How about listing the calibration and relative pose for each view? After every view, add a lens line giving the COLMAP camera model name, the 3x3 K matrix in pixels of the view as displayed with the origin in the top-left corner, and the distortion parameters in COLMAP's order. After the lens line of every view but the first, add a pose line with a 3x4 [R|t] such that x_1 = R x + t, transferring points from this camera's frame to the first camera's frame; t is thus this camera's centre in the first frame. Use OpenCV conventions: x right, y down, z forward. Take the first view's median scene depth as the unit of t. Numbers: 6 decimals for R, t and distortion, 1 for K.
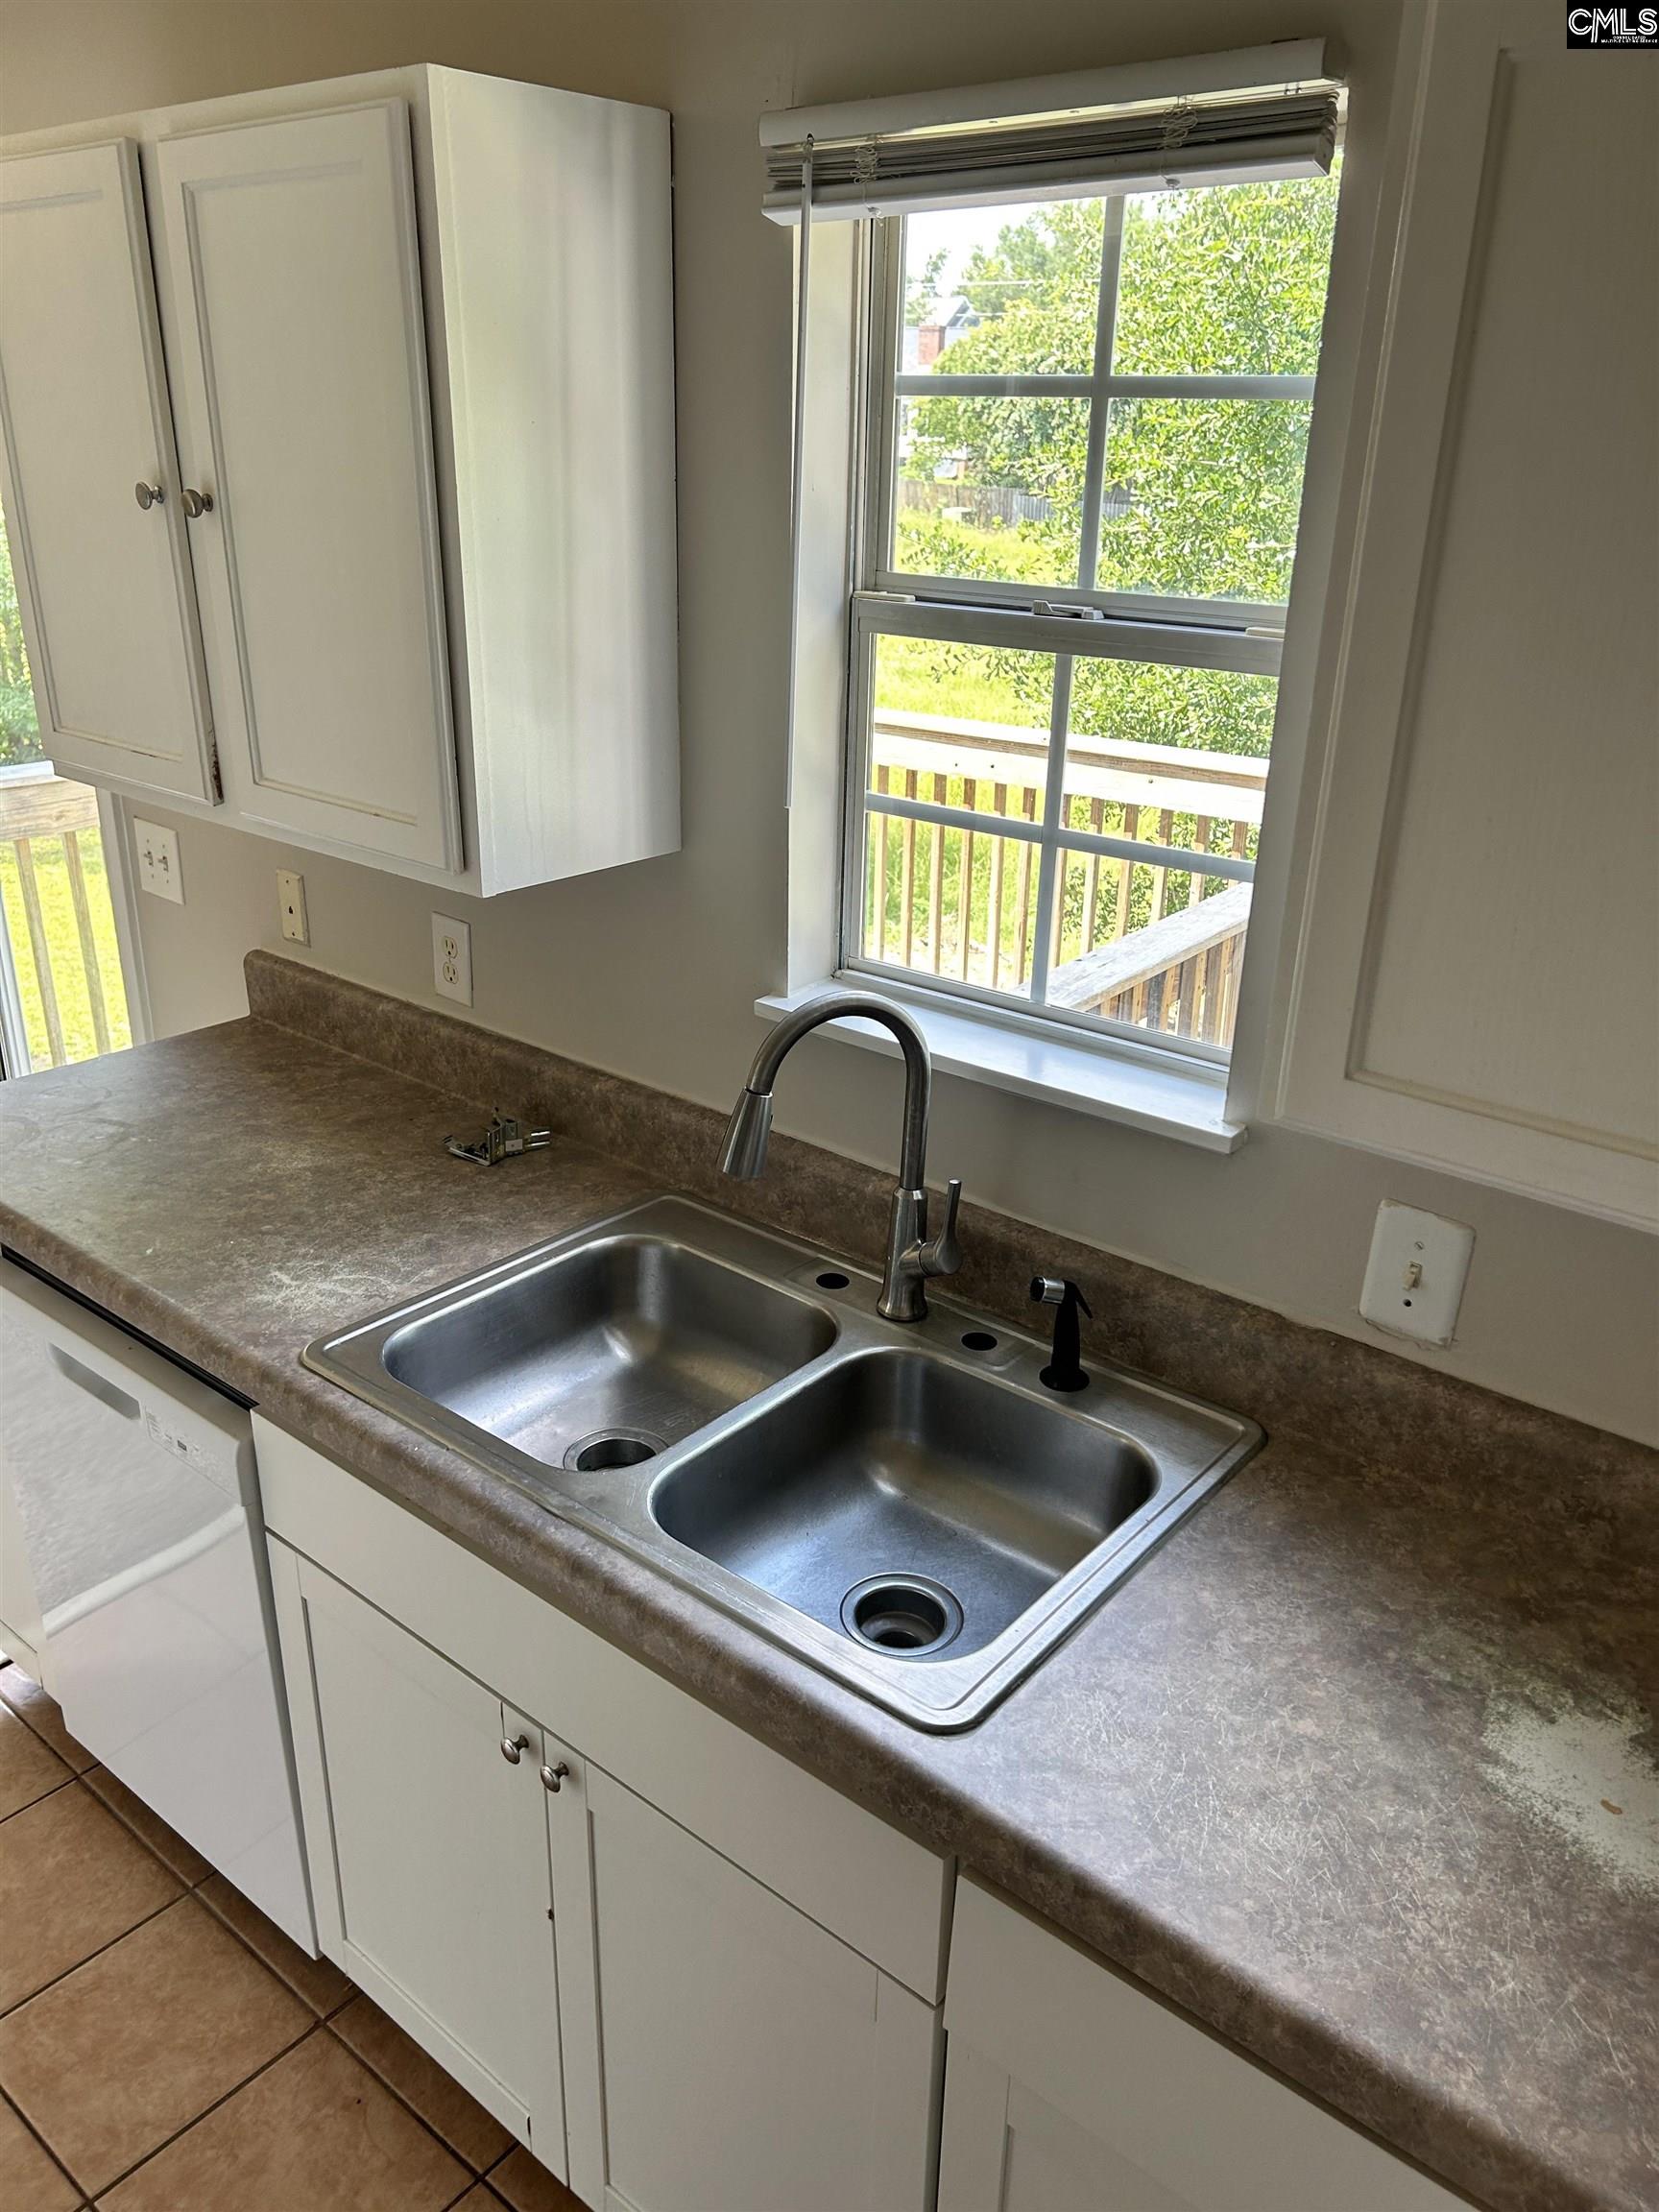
lens RADIAL K [[1683.8, 0, 829.5], [0, 1683.8, 1106.0], [0, 0, 1]] dist [0.084370, -0.091997]
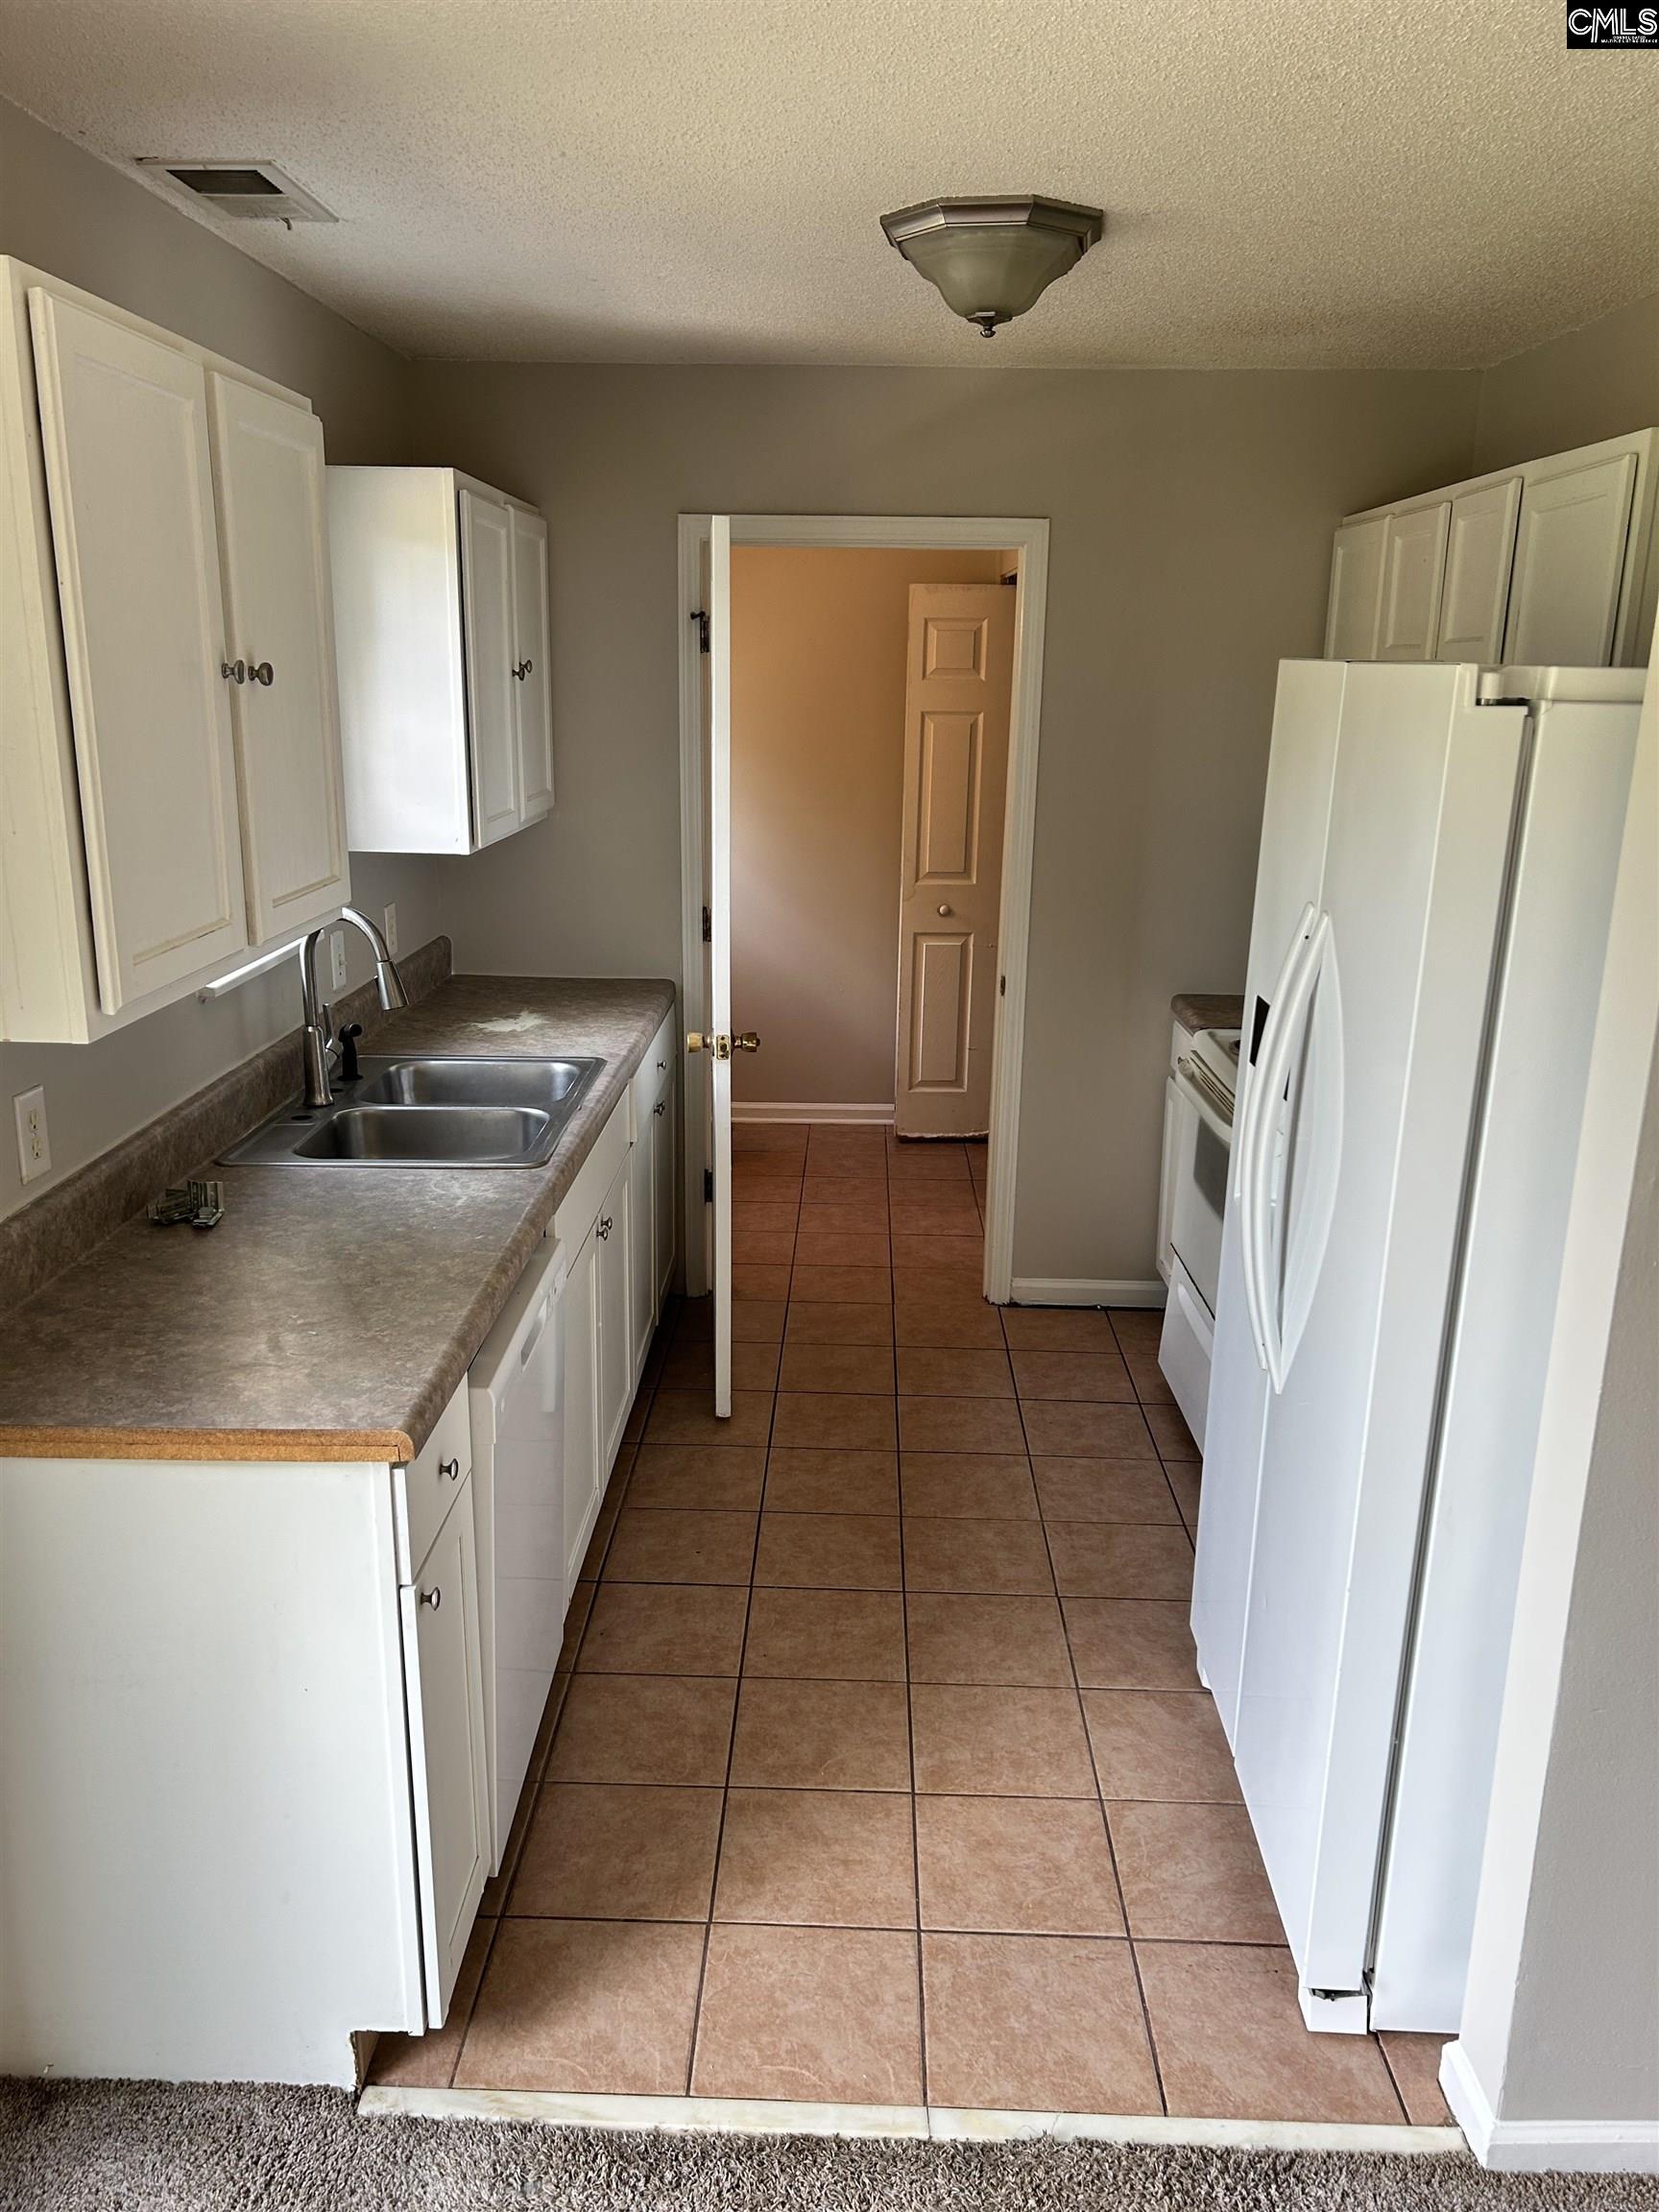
lens RADIAL K [[1670.0, 0, 807.4], [0, 1670.0, 1107.7], [0, 0, 1]] dist [0.066912, -0.078936]
pose [[-0.624937, -0.224656, 0.747652, -1.505855], [0.276728, 0.831764, 0.481238, -0.545397], [-0.729983, 0.507640, -0.457632, 1.375456]]
